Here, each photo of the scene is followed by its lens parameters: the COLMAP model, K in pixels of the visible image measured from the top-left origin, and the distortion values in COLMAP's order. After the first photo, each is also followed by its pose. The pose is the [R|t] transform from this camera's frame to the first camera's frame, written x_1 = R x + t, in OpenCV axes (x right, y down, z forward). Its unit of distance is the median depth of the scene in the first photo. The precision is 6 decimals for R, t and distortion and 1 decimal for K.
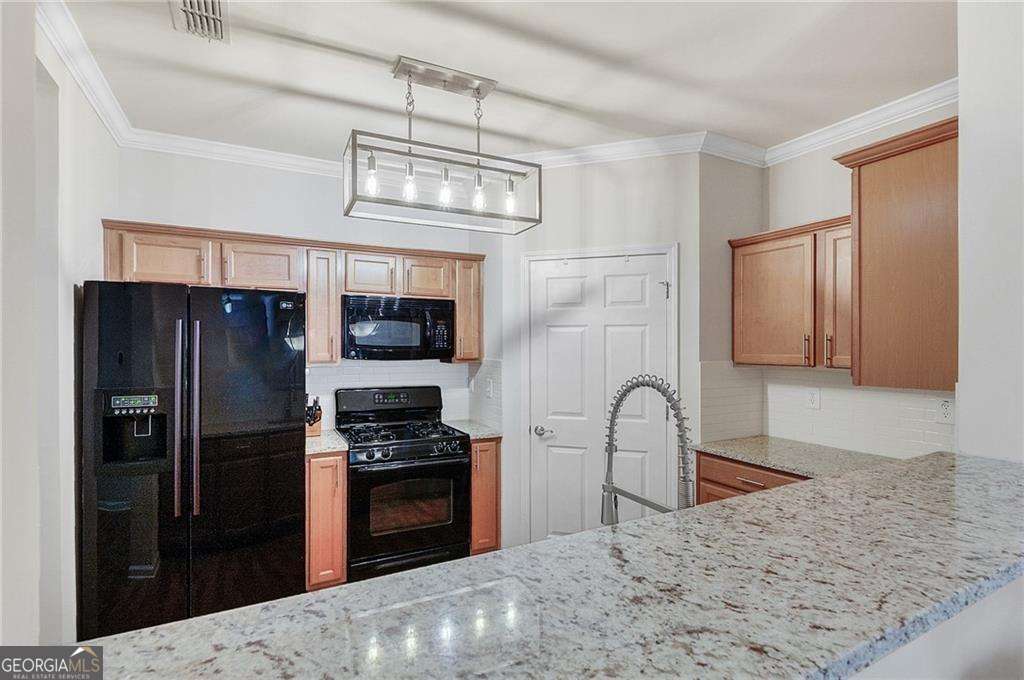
lens RADIAL K [[540.5, 0, 514.1], [0, 540.5, 339.1], [0, 0, 1]] dist [-0.012689, 0.000272]
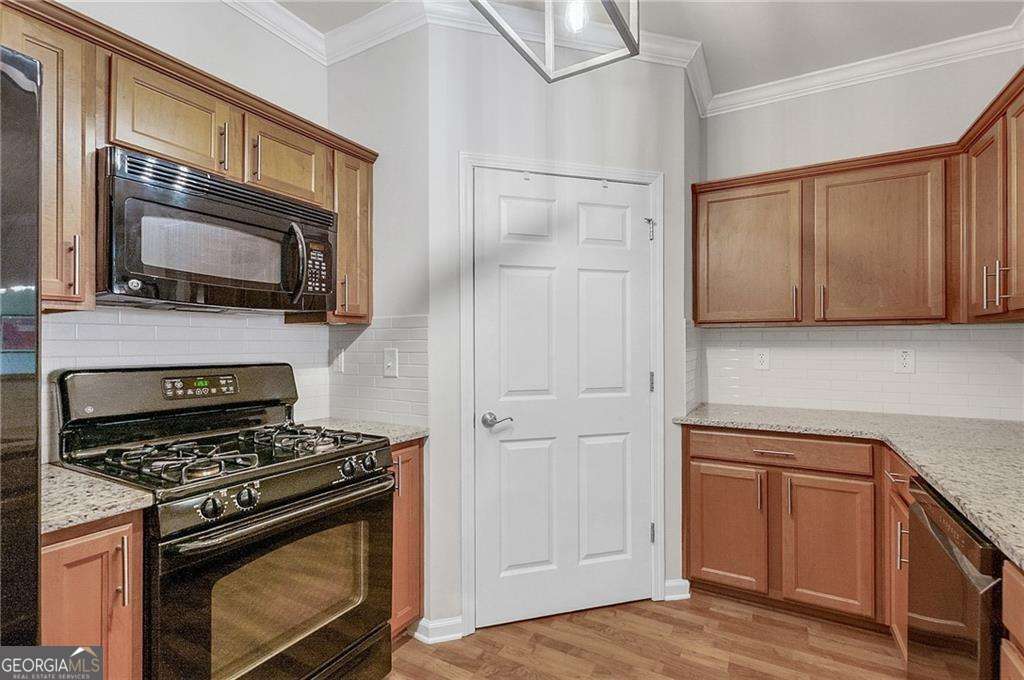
lens RADIAL K [[476.5, 0, 511.5], [0, 476.5, 341.4], [0, 0, 1]] dist [0.010941, -0.004166]
pose [[0.809712, 0.008067, 0.586772, -0.280870], [-0.000853, 0.999921, -0.012570, 0.079374], [-0.586827, 0.009678, 0.809654, 0.505282]]
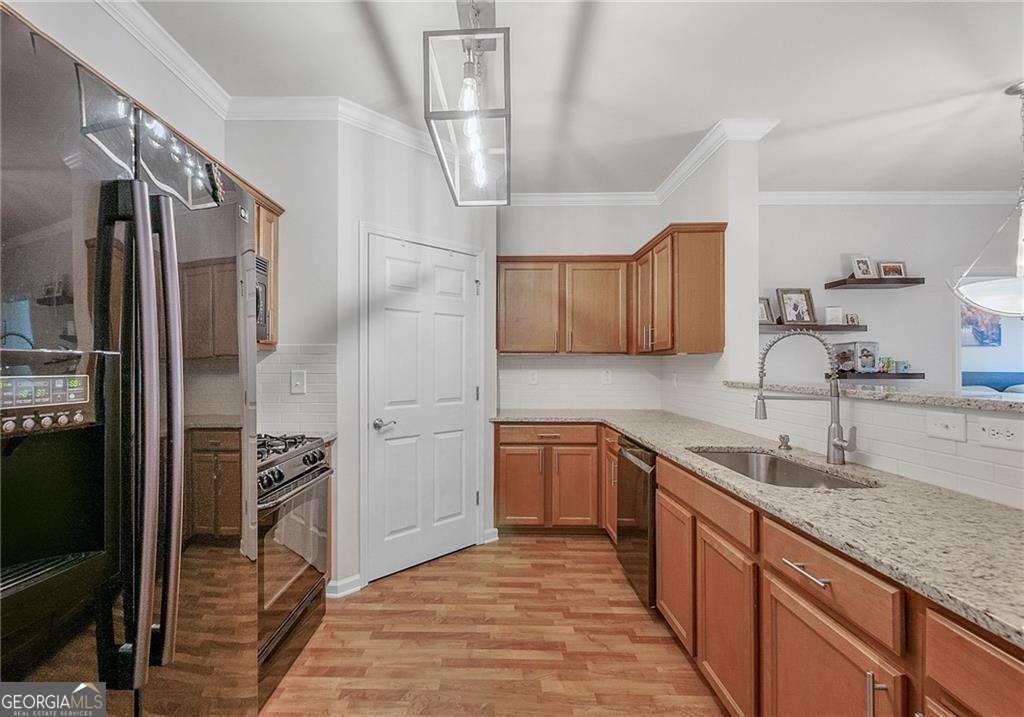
lens RADIAL K [[520.8, 0, 502.4], [0, 520.8, 359.3], [0, 0, 1]] dist [0.007202, -0.000566]
pose [[0.389806, 0.016941, 0.920741, -0.673719], [0.000732, 0.999825, -0.018705, 0.078622], [-0.920897, 0.007965, 0.389725, 0.475672]]
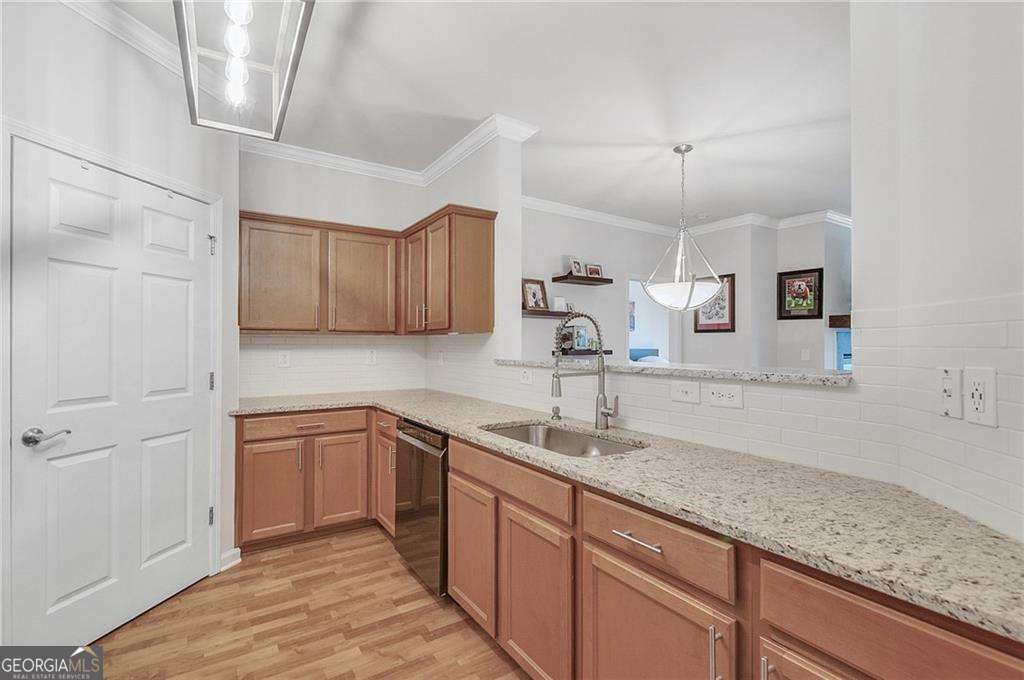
lens RADIAL K [[476.5, 0, 543.4], [0, 476.5, 341.3], [0, 0, 1]] dist [0.010941, -0.004166]
pose [[-0.209758, 0.012627, 0.977672, -0.570447], [0.006481, 0.999913, -0.011524, 0.076982], [-0.977732, 0.003919, -0.209822, 0.578880]]
